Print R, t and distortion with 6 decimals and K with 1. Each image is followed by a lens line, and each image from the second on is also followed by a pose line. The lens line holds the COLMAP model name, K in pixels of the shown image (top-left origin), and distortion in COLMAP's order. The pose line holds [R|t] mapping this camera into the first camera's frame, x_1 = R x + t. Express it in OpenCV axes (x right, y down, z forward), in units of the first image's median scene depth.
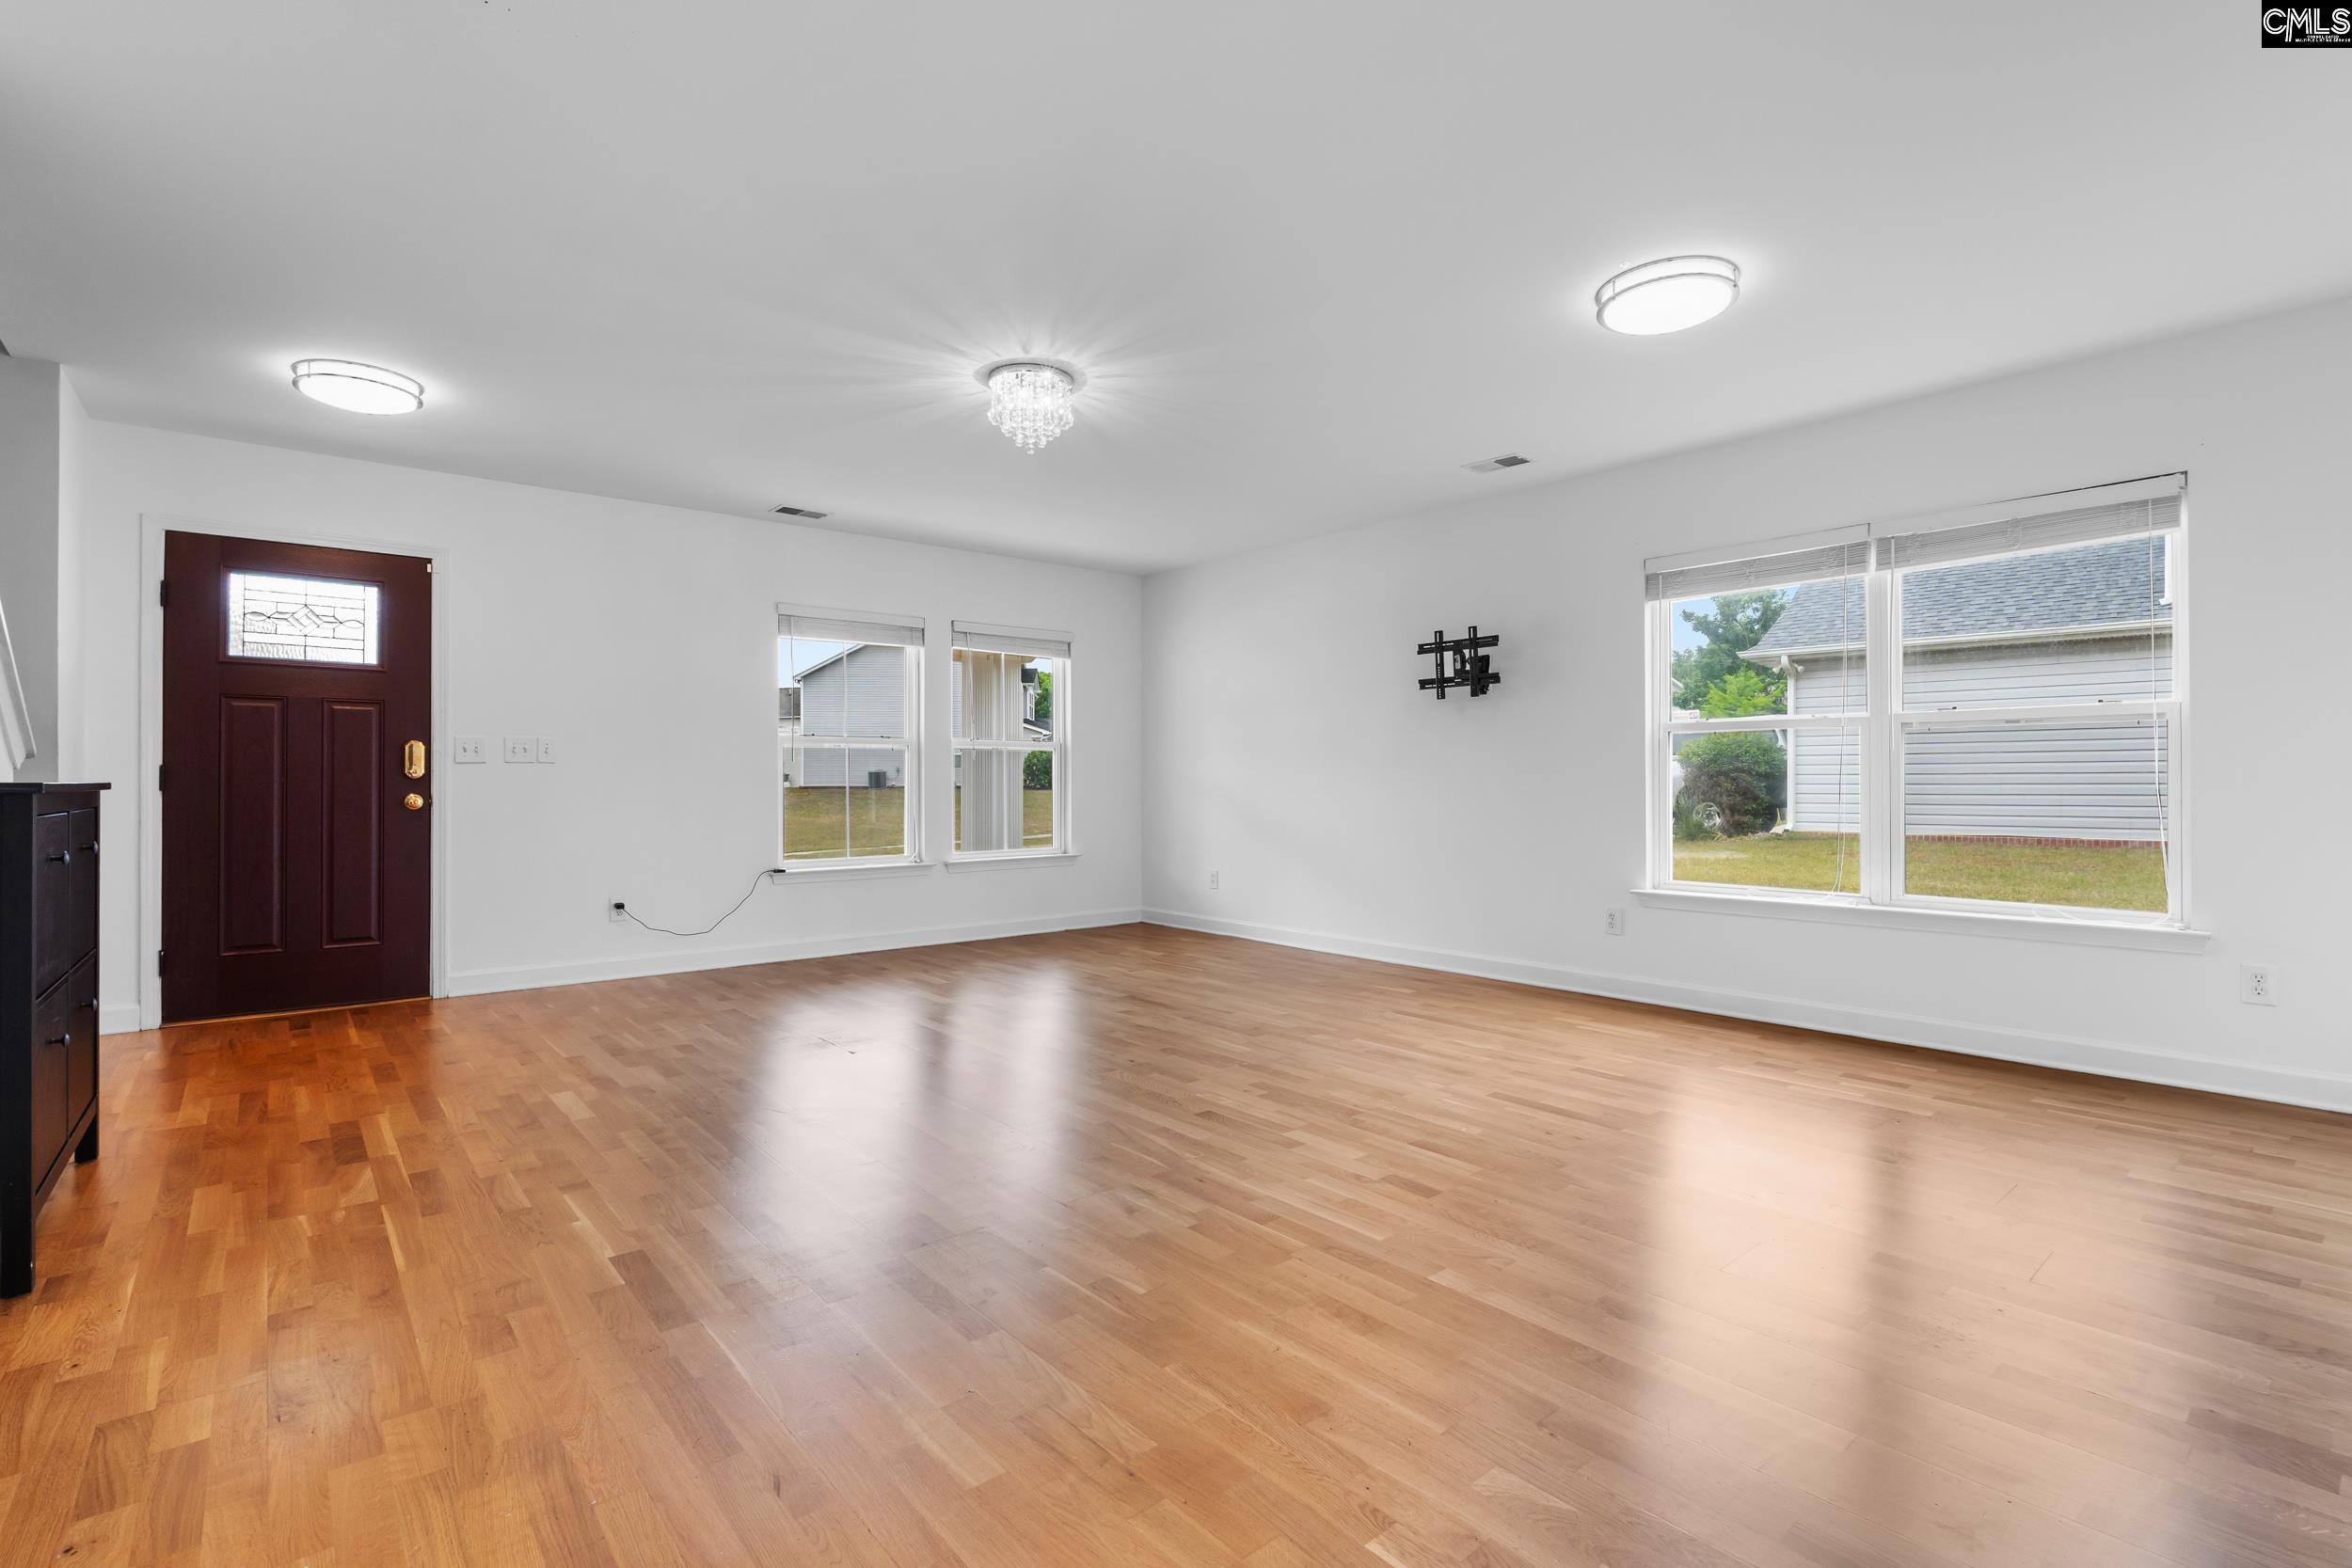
lens RADIAL K [[1085.0, 0, 1169.3], [0, 1085.0, 779.4], [0, 0, 1]] dist [-0.010911, 0.001016]
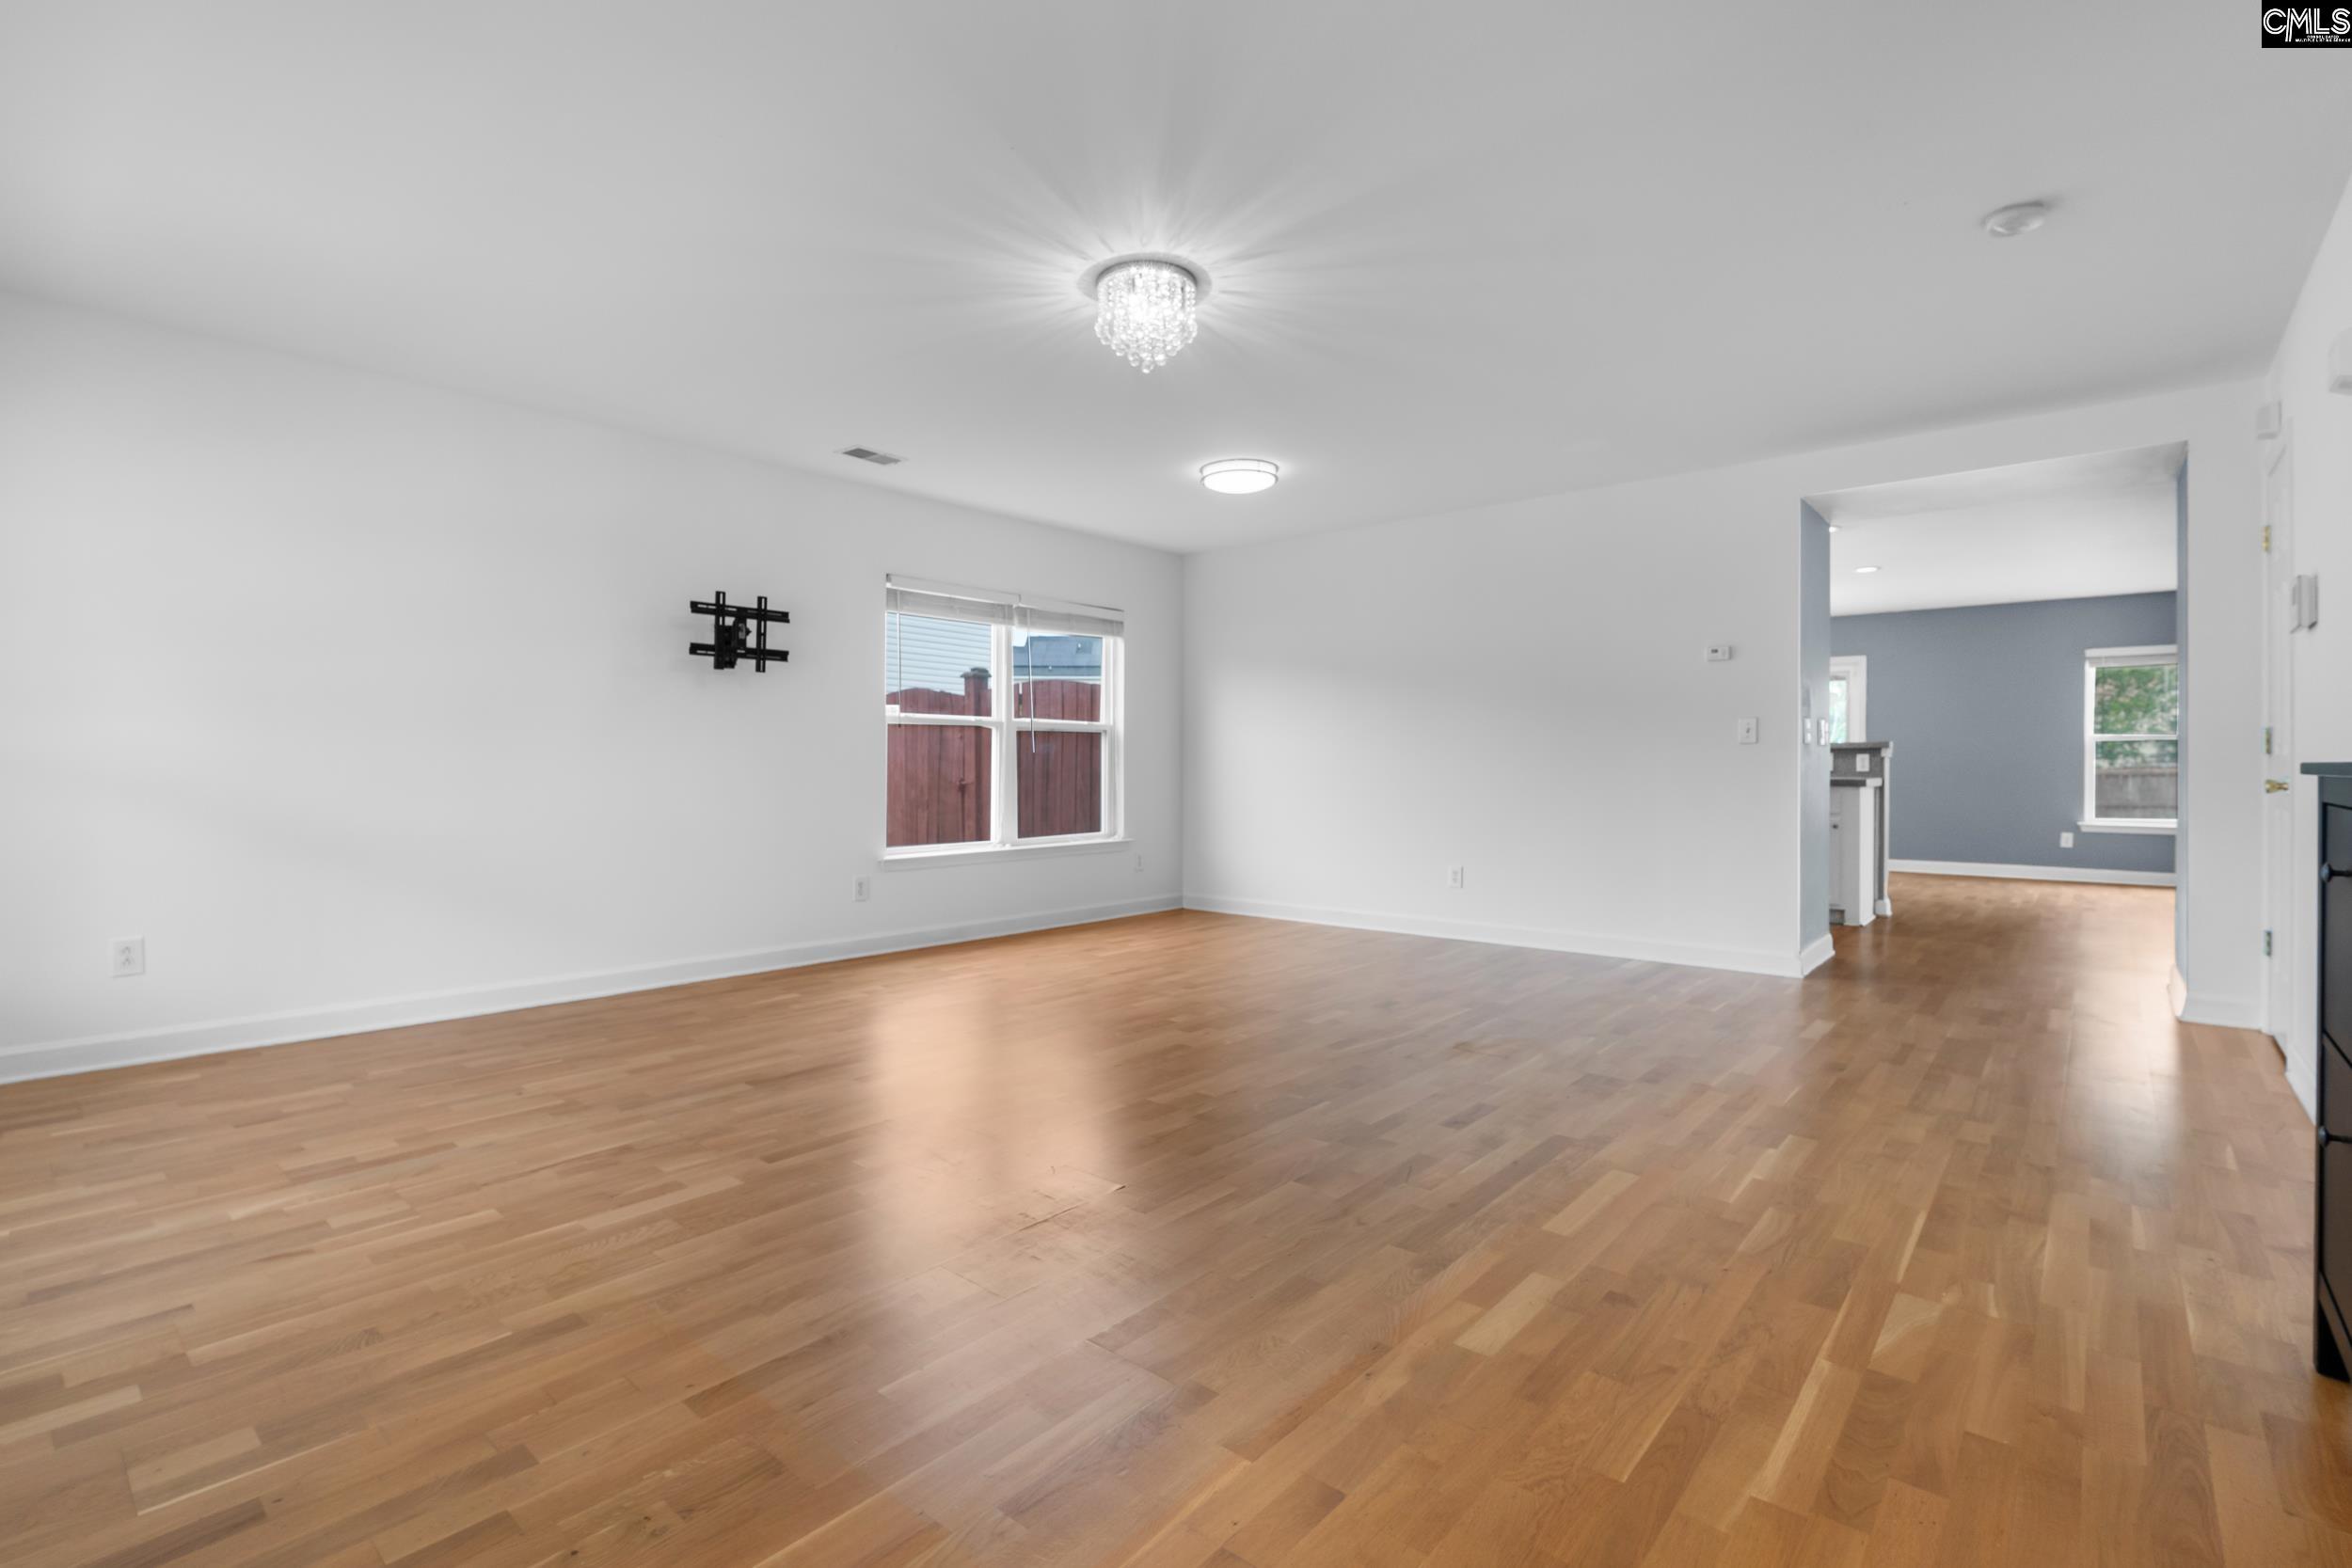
lens RADIAL K [[1085.0, 0, 1170.6], [0, 1085.0, 774.3], [0, 0, 1]] dist [-0.010911, 0.001016]
pose [[-0.163201, -0.005409, 0.986578, -0.855113], [-0.004024, 0.999980, 0.004817, 0.006204], [-0.986585, -0.003184, -0.163219, 0.994567]]
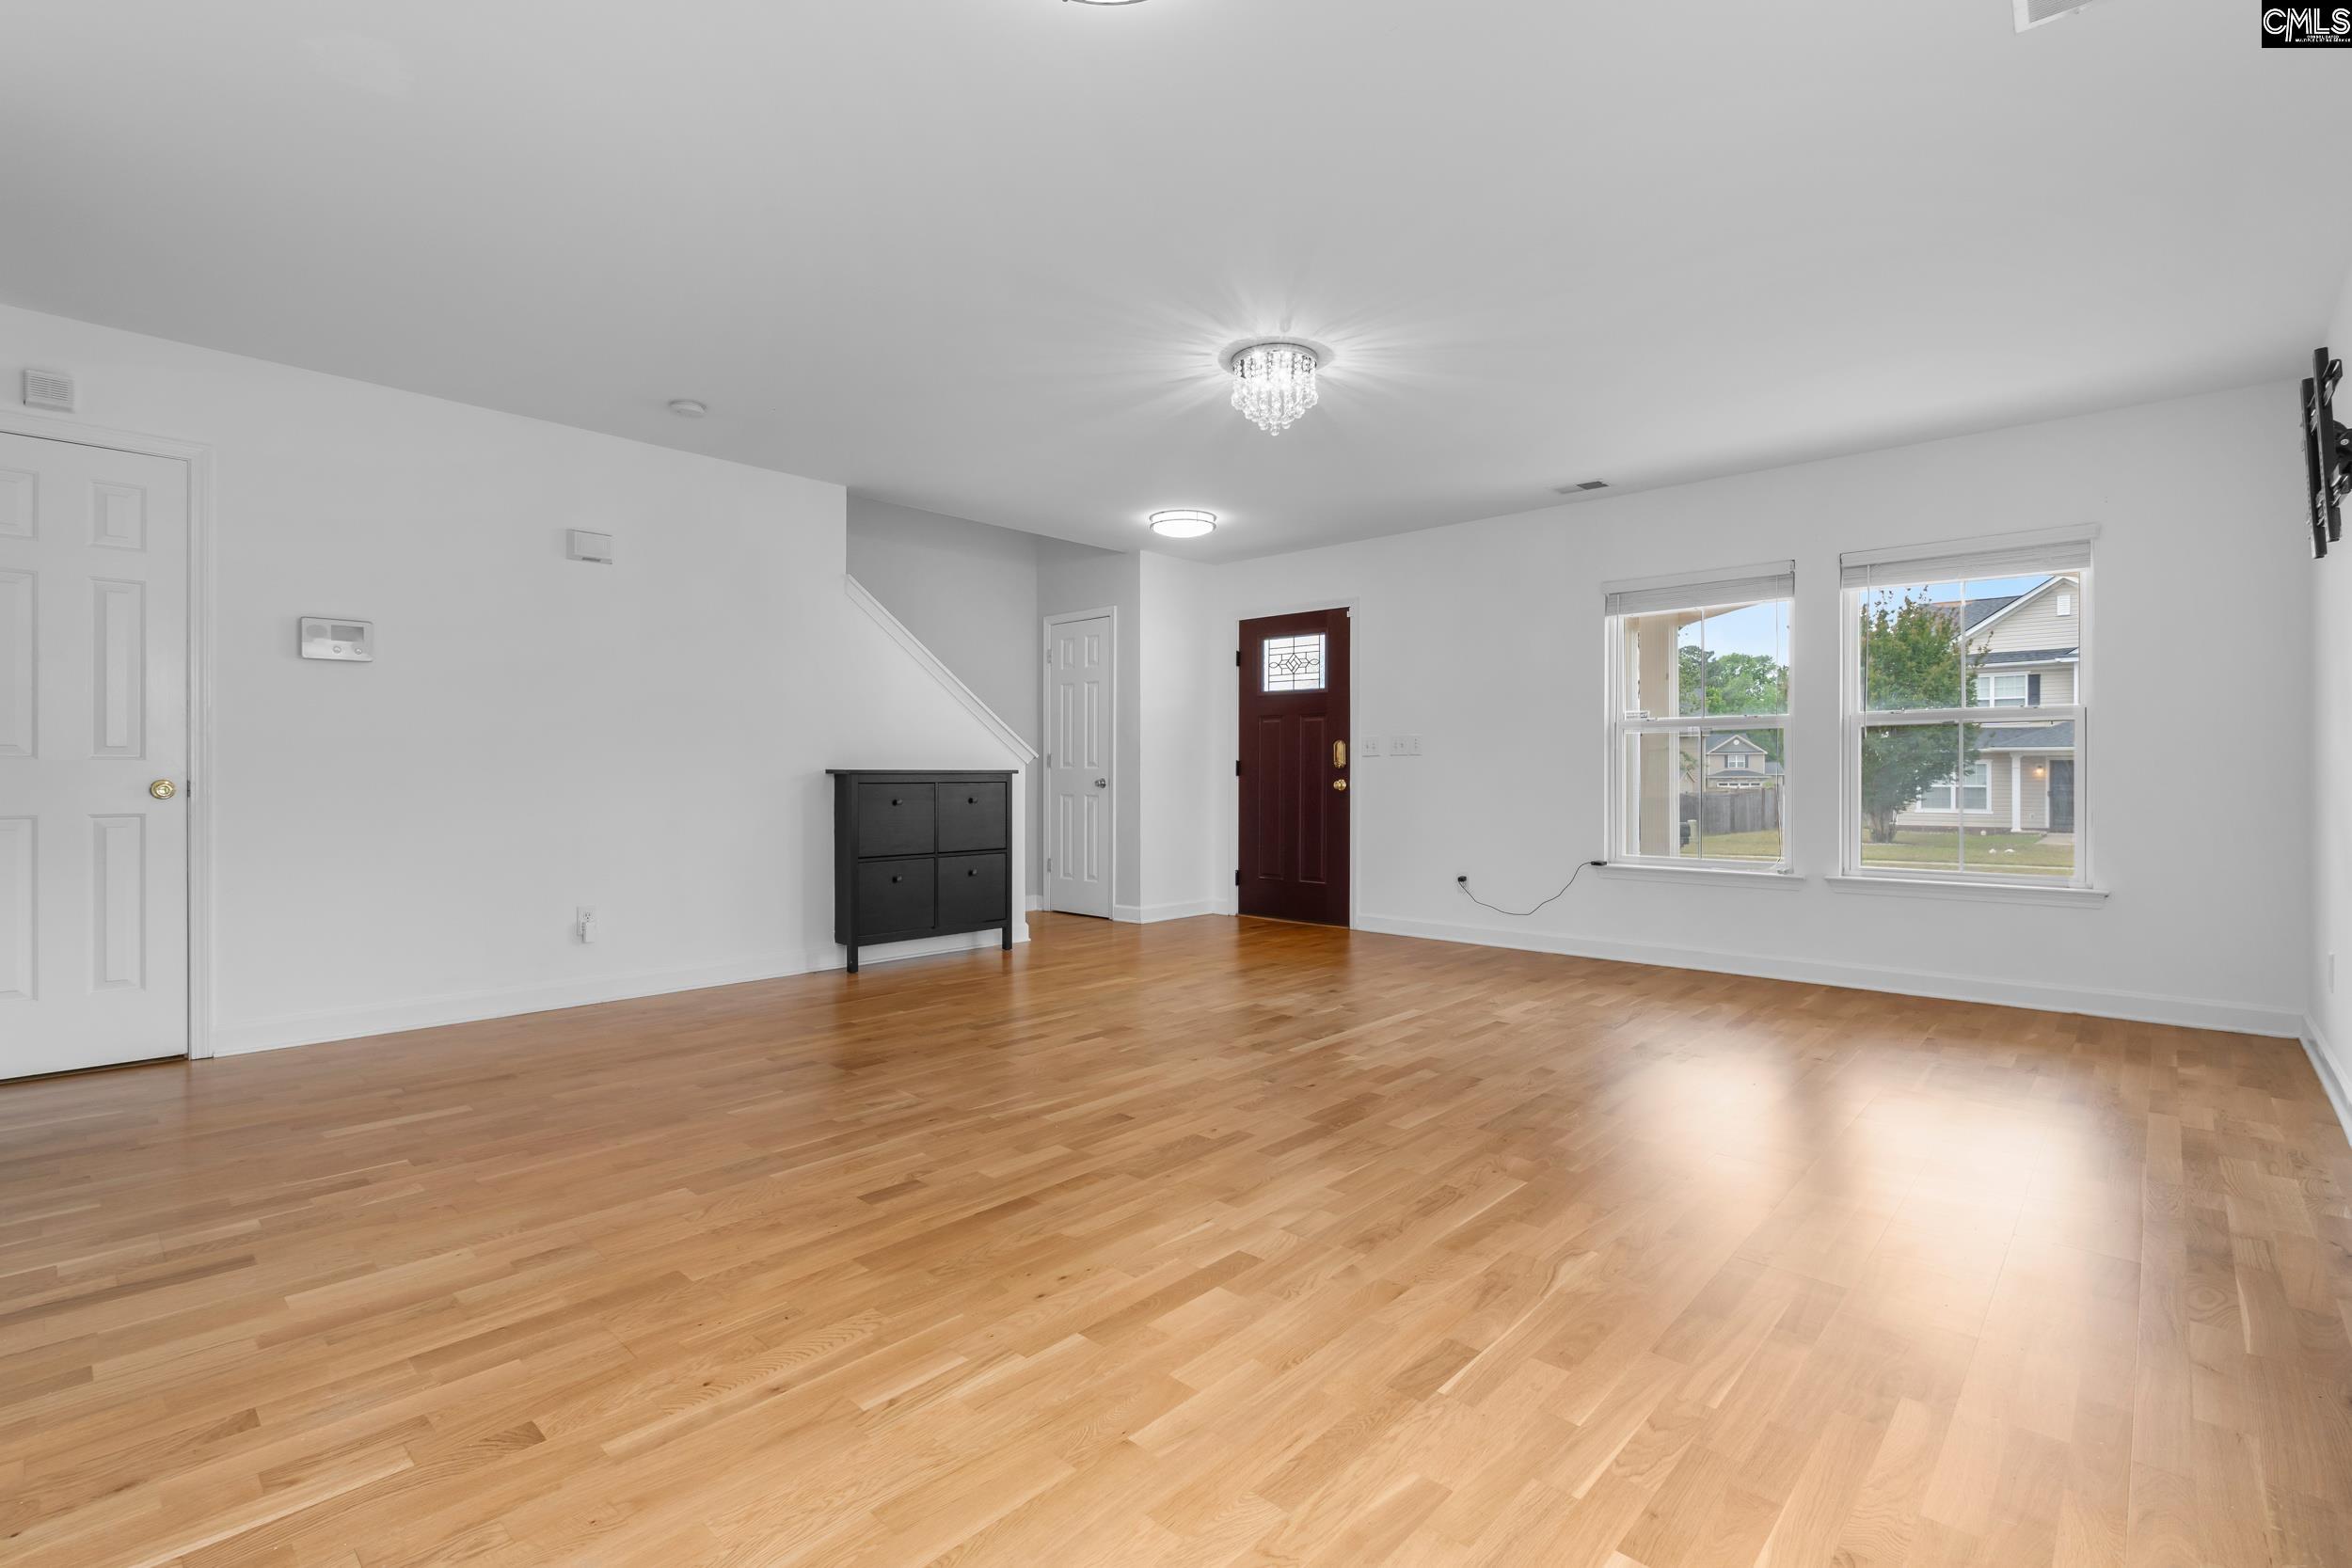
lens RADIAL K [[1085.0, 0, 1171.7], [0, 1085.0, 778.2], [0, 0, 1]] dist [-0.010911, 0.001016]
pose [[0.105235, 0.006556, -0.994426, 0.748279], [0.001092, 0.999977, 0.006708, 0.003165], [0.994447, -0.001792, 0.105226, 0.716343]]
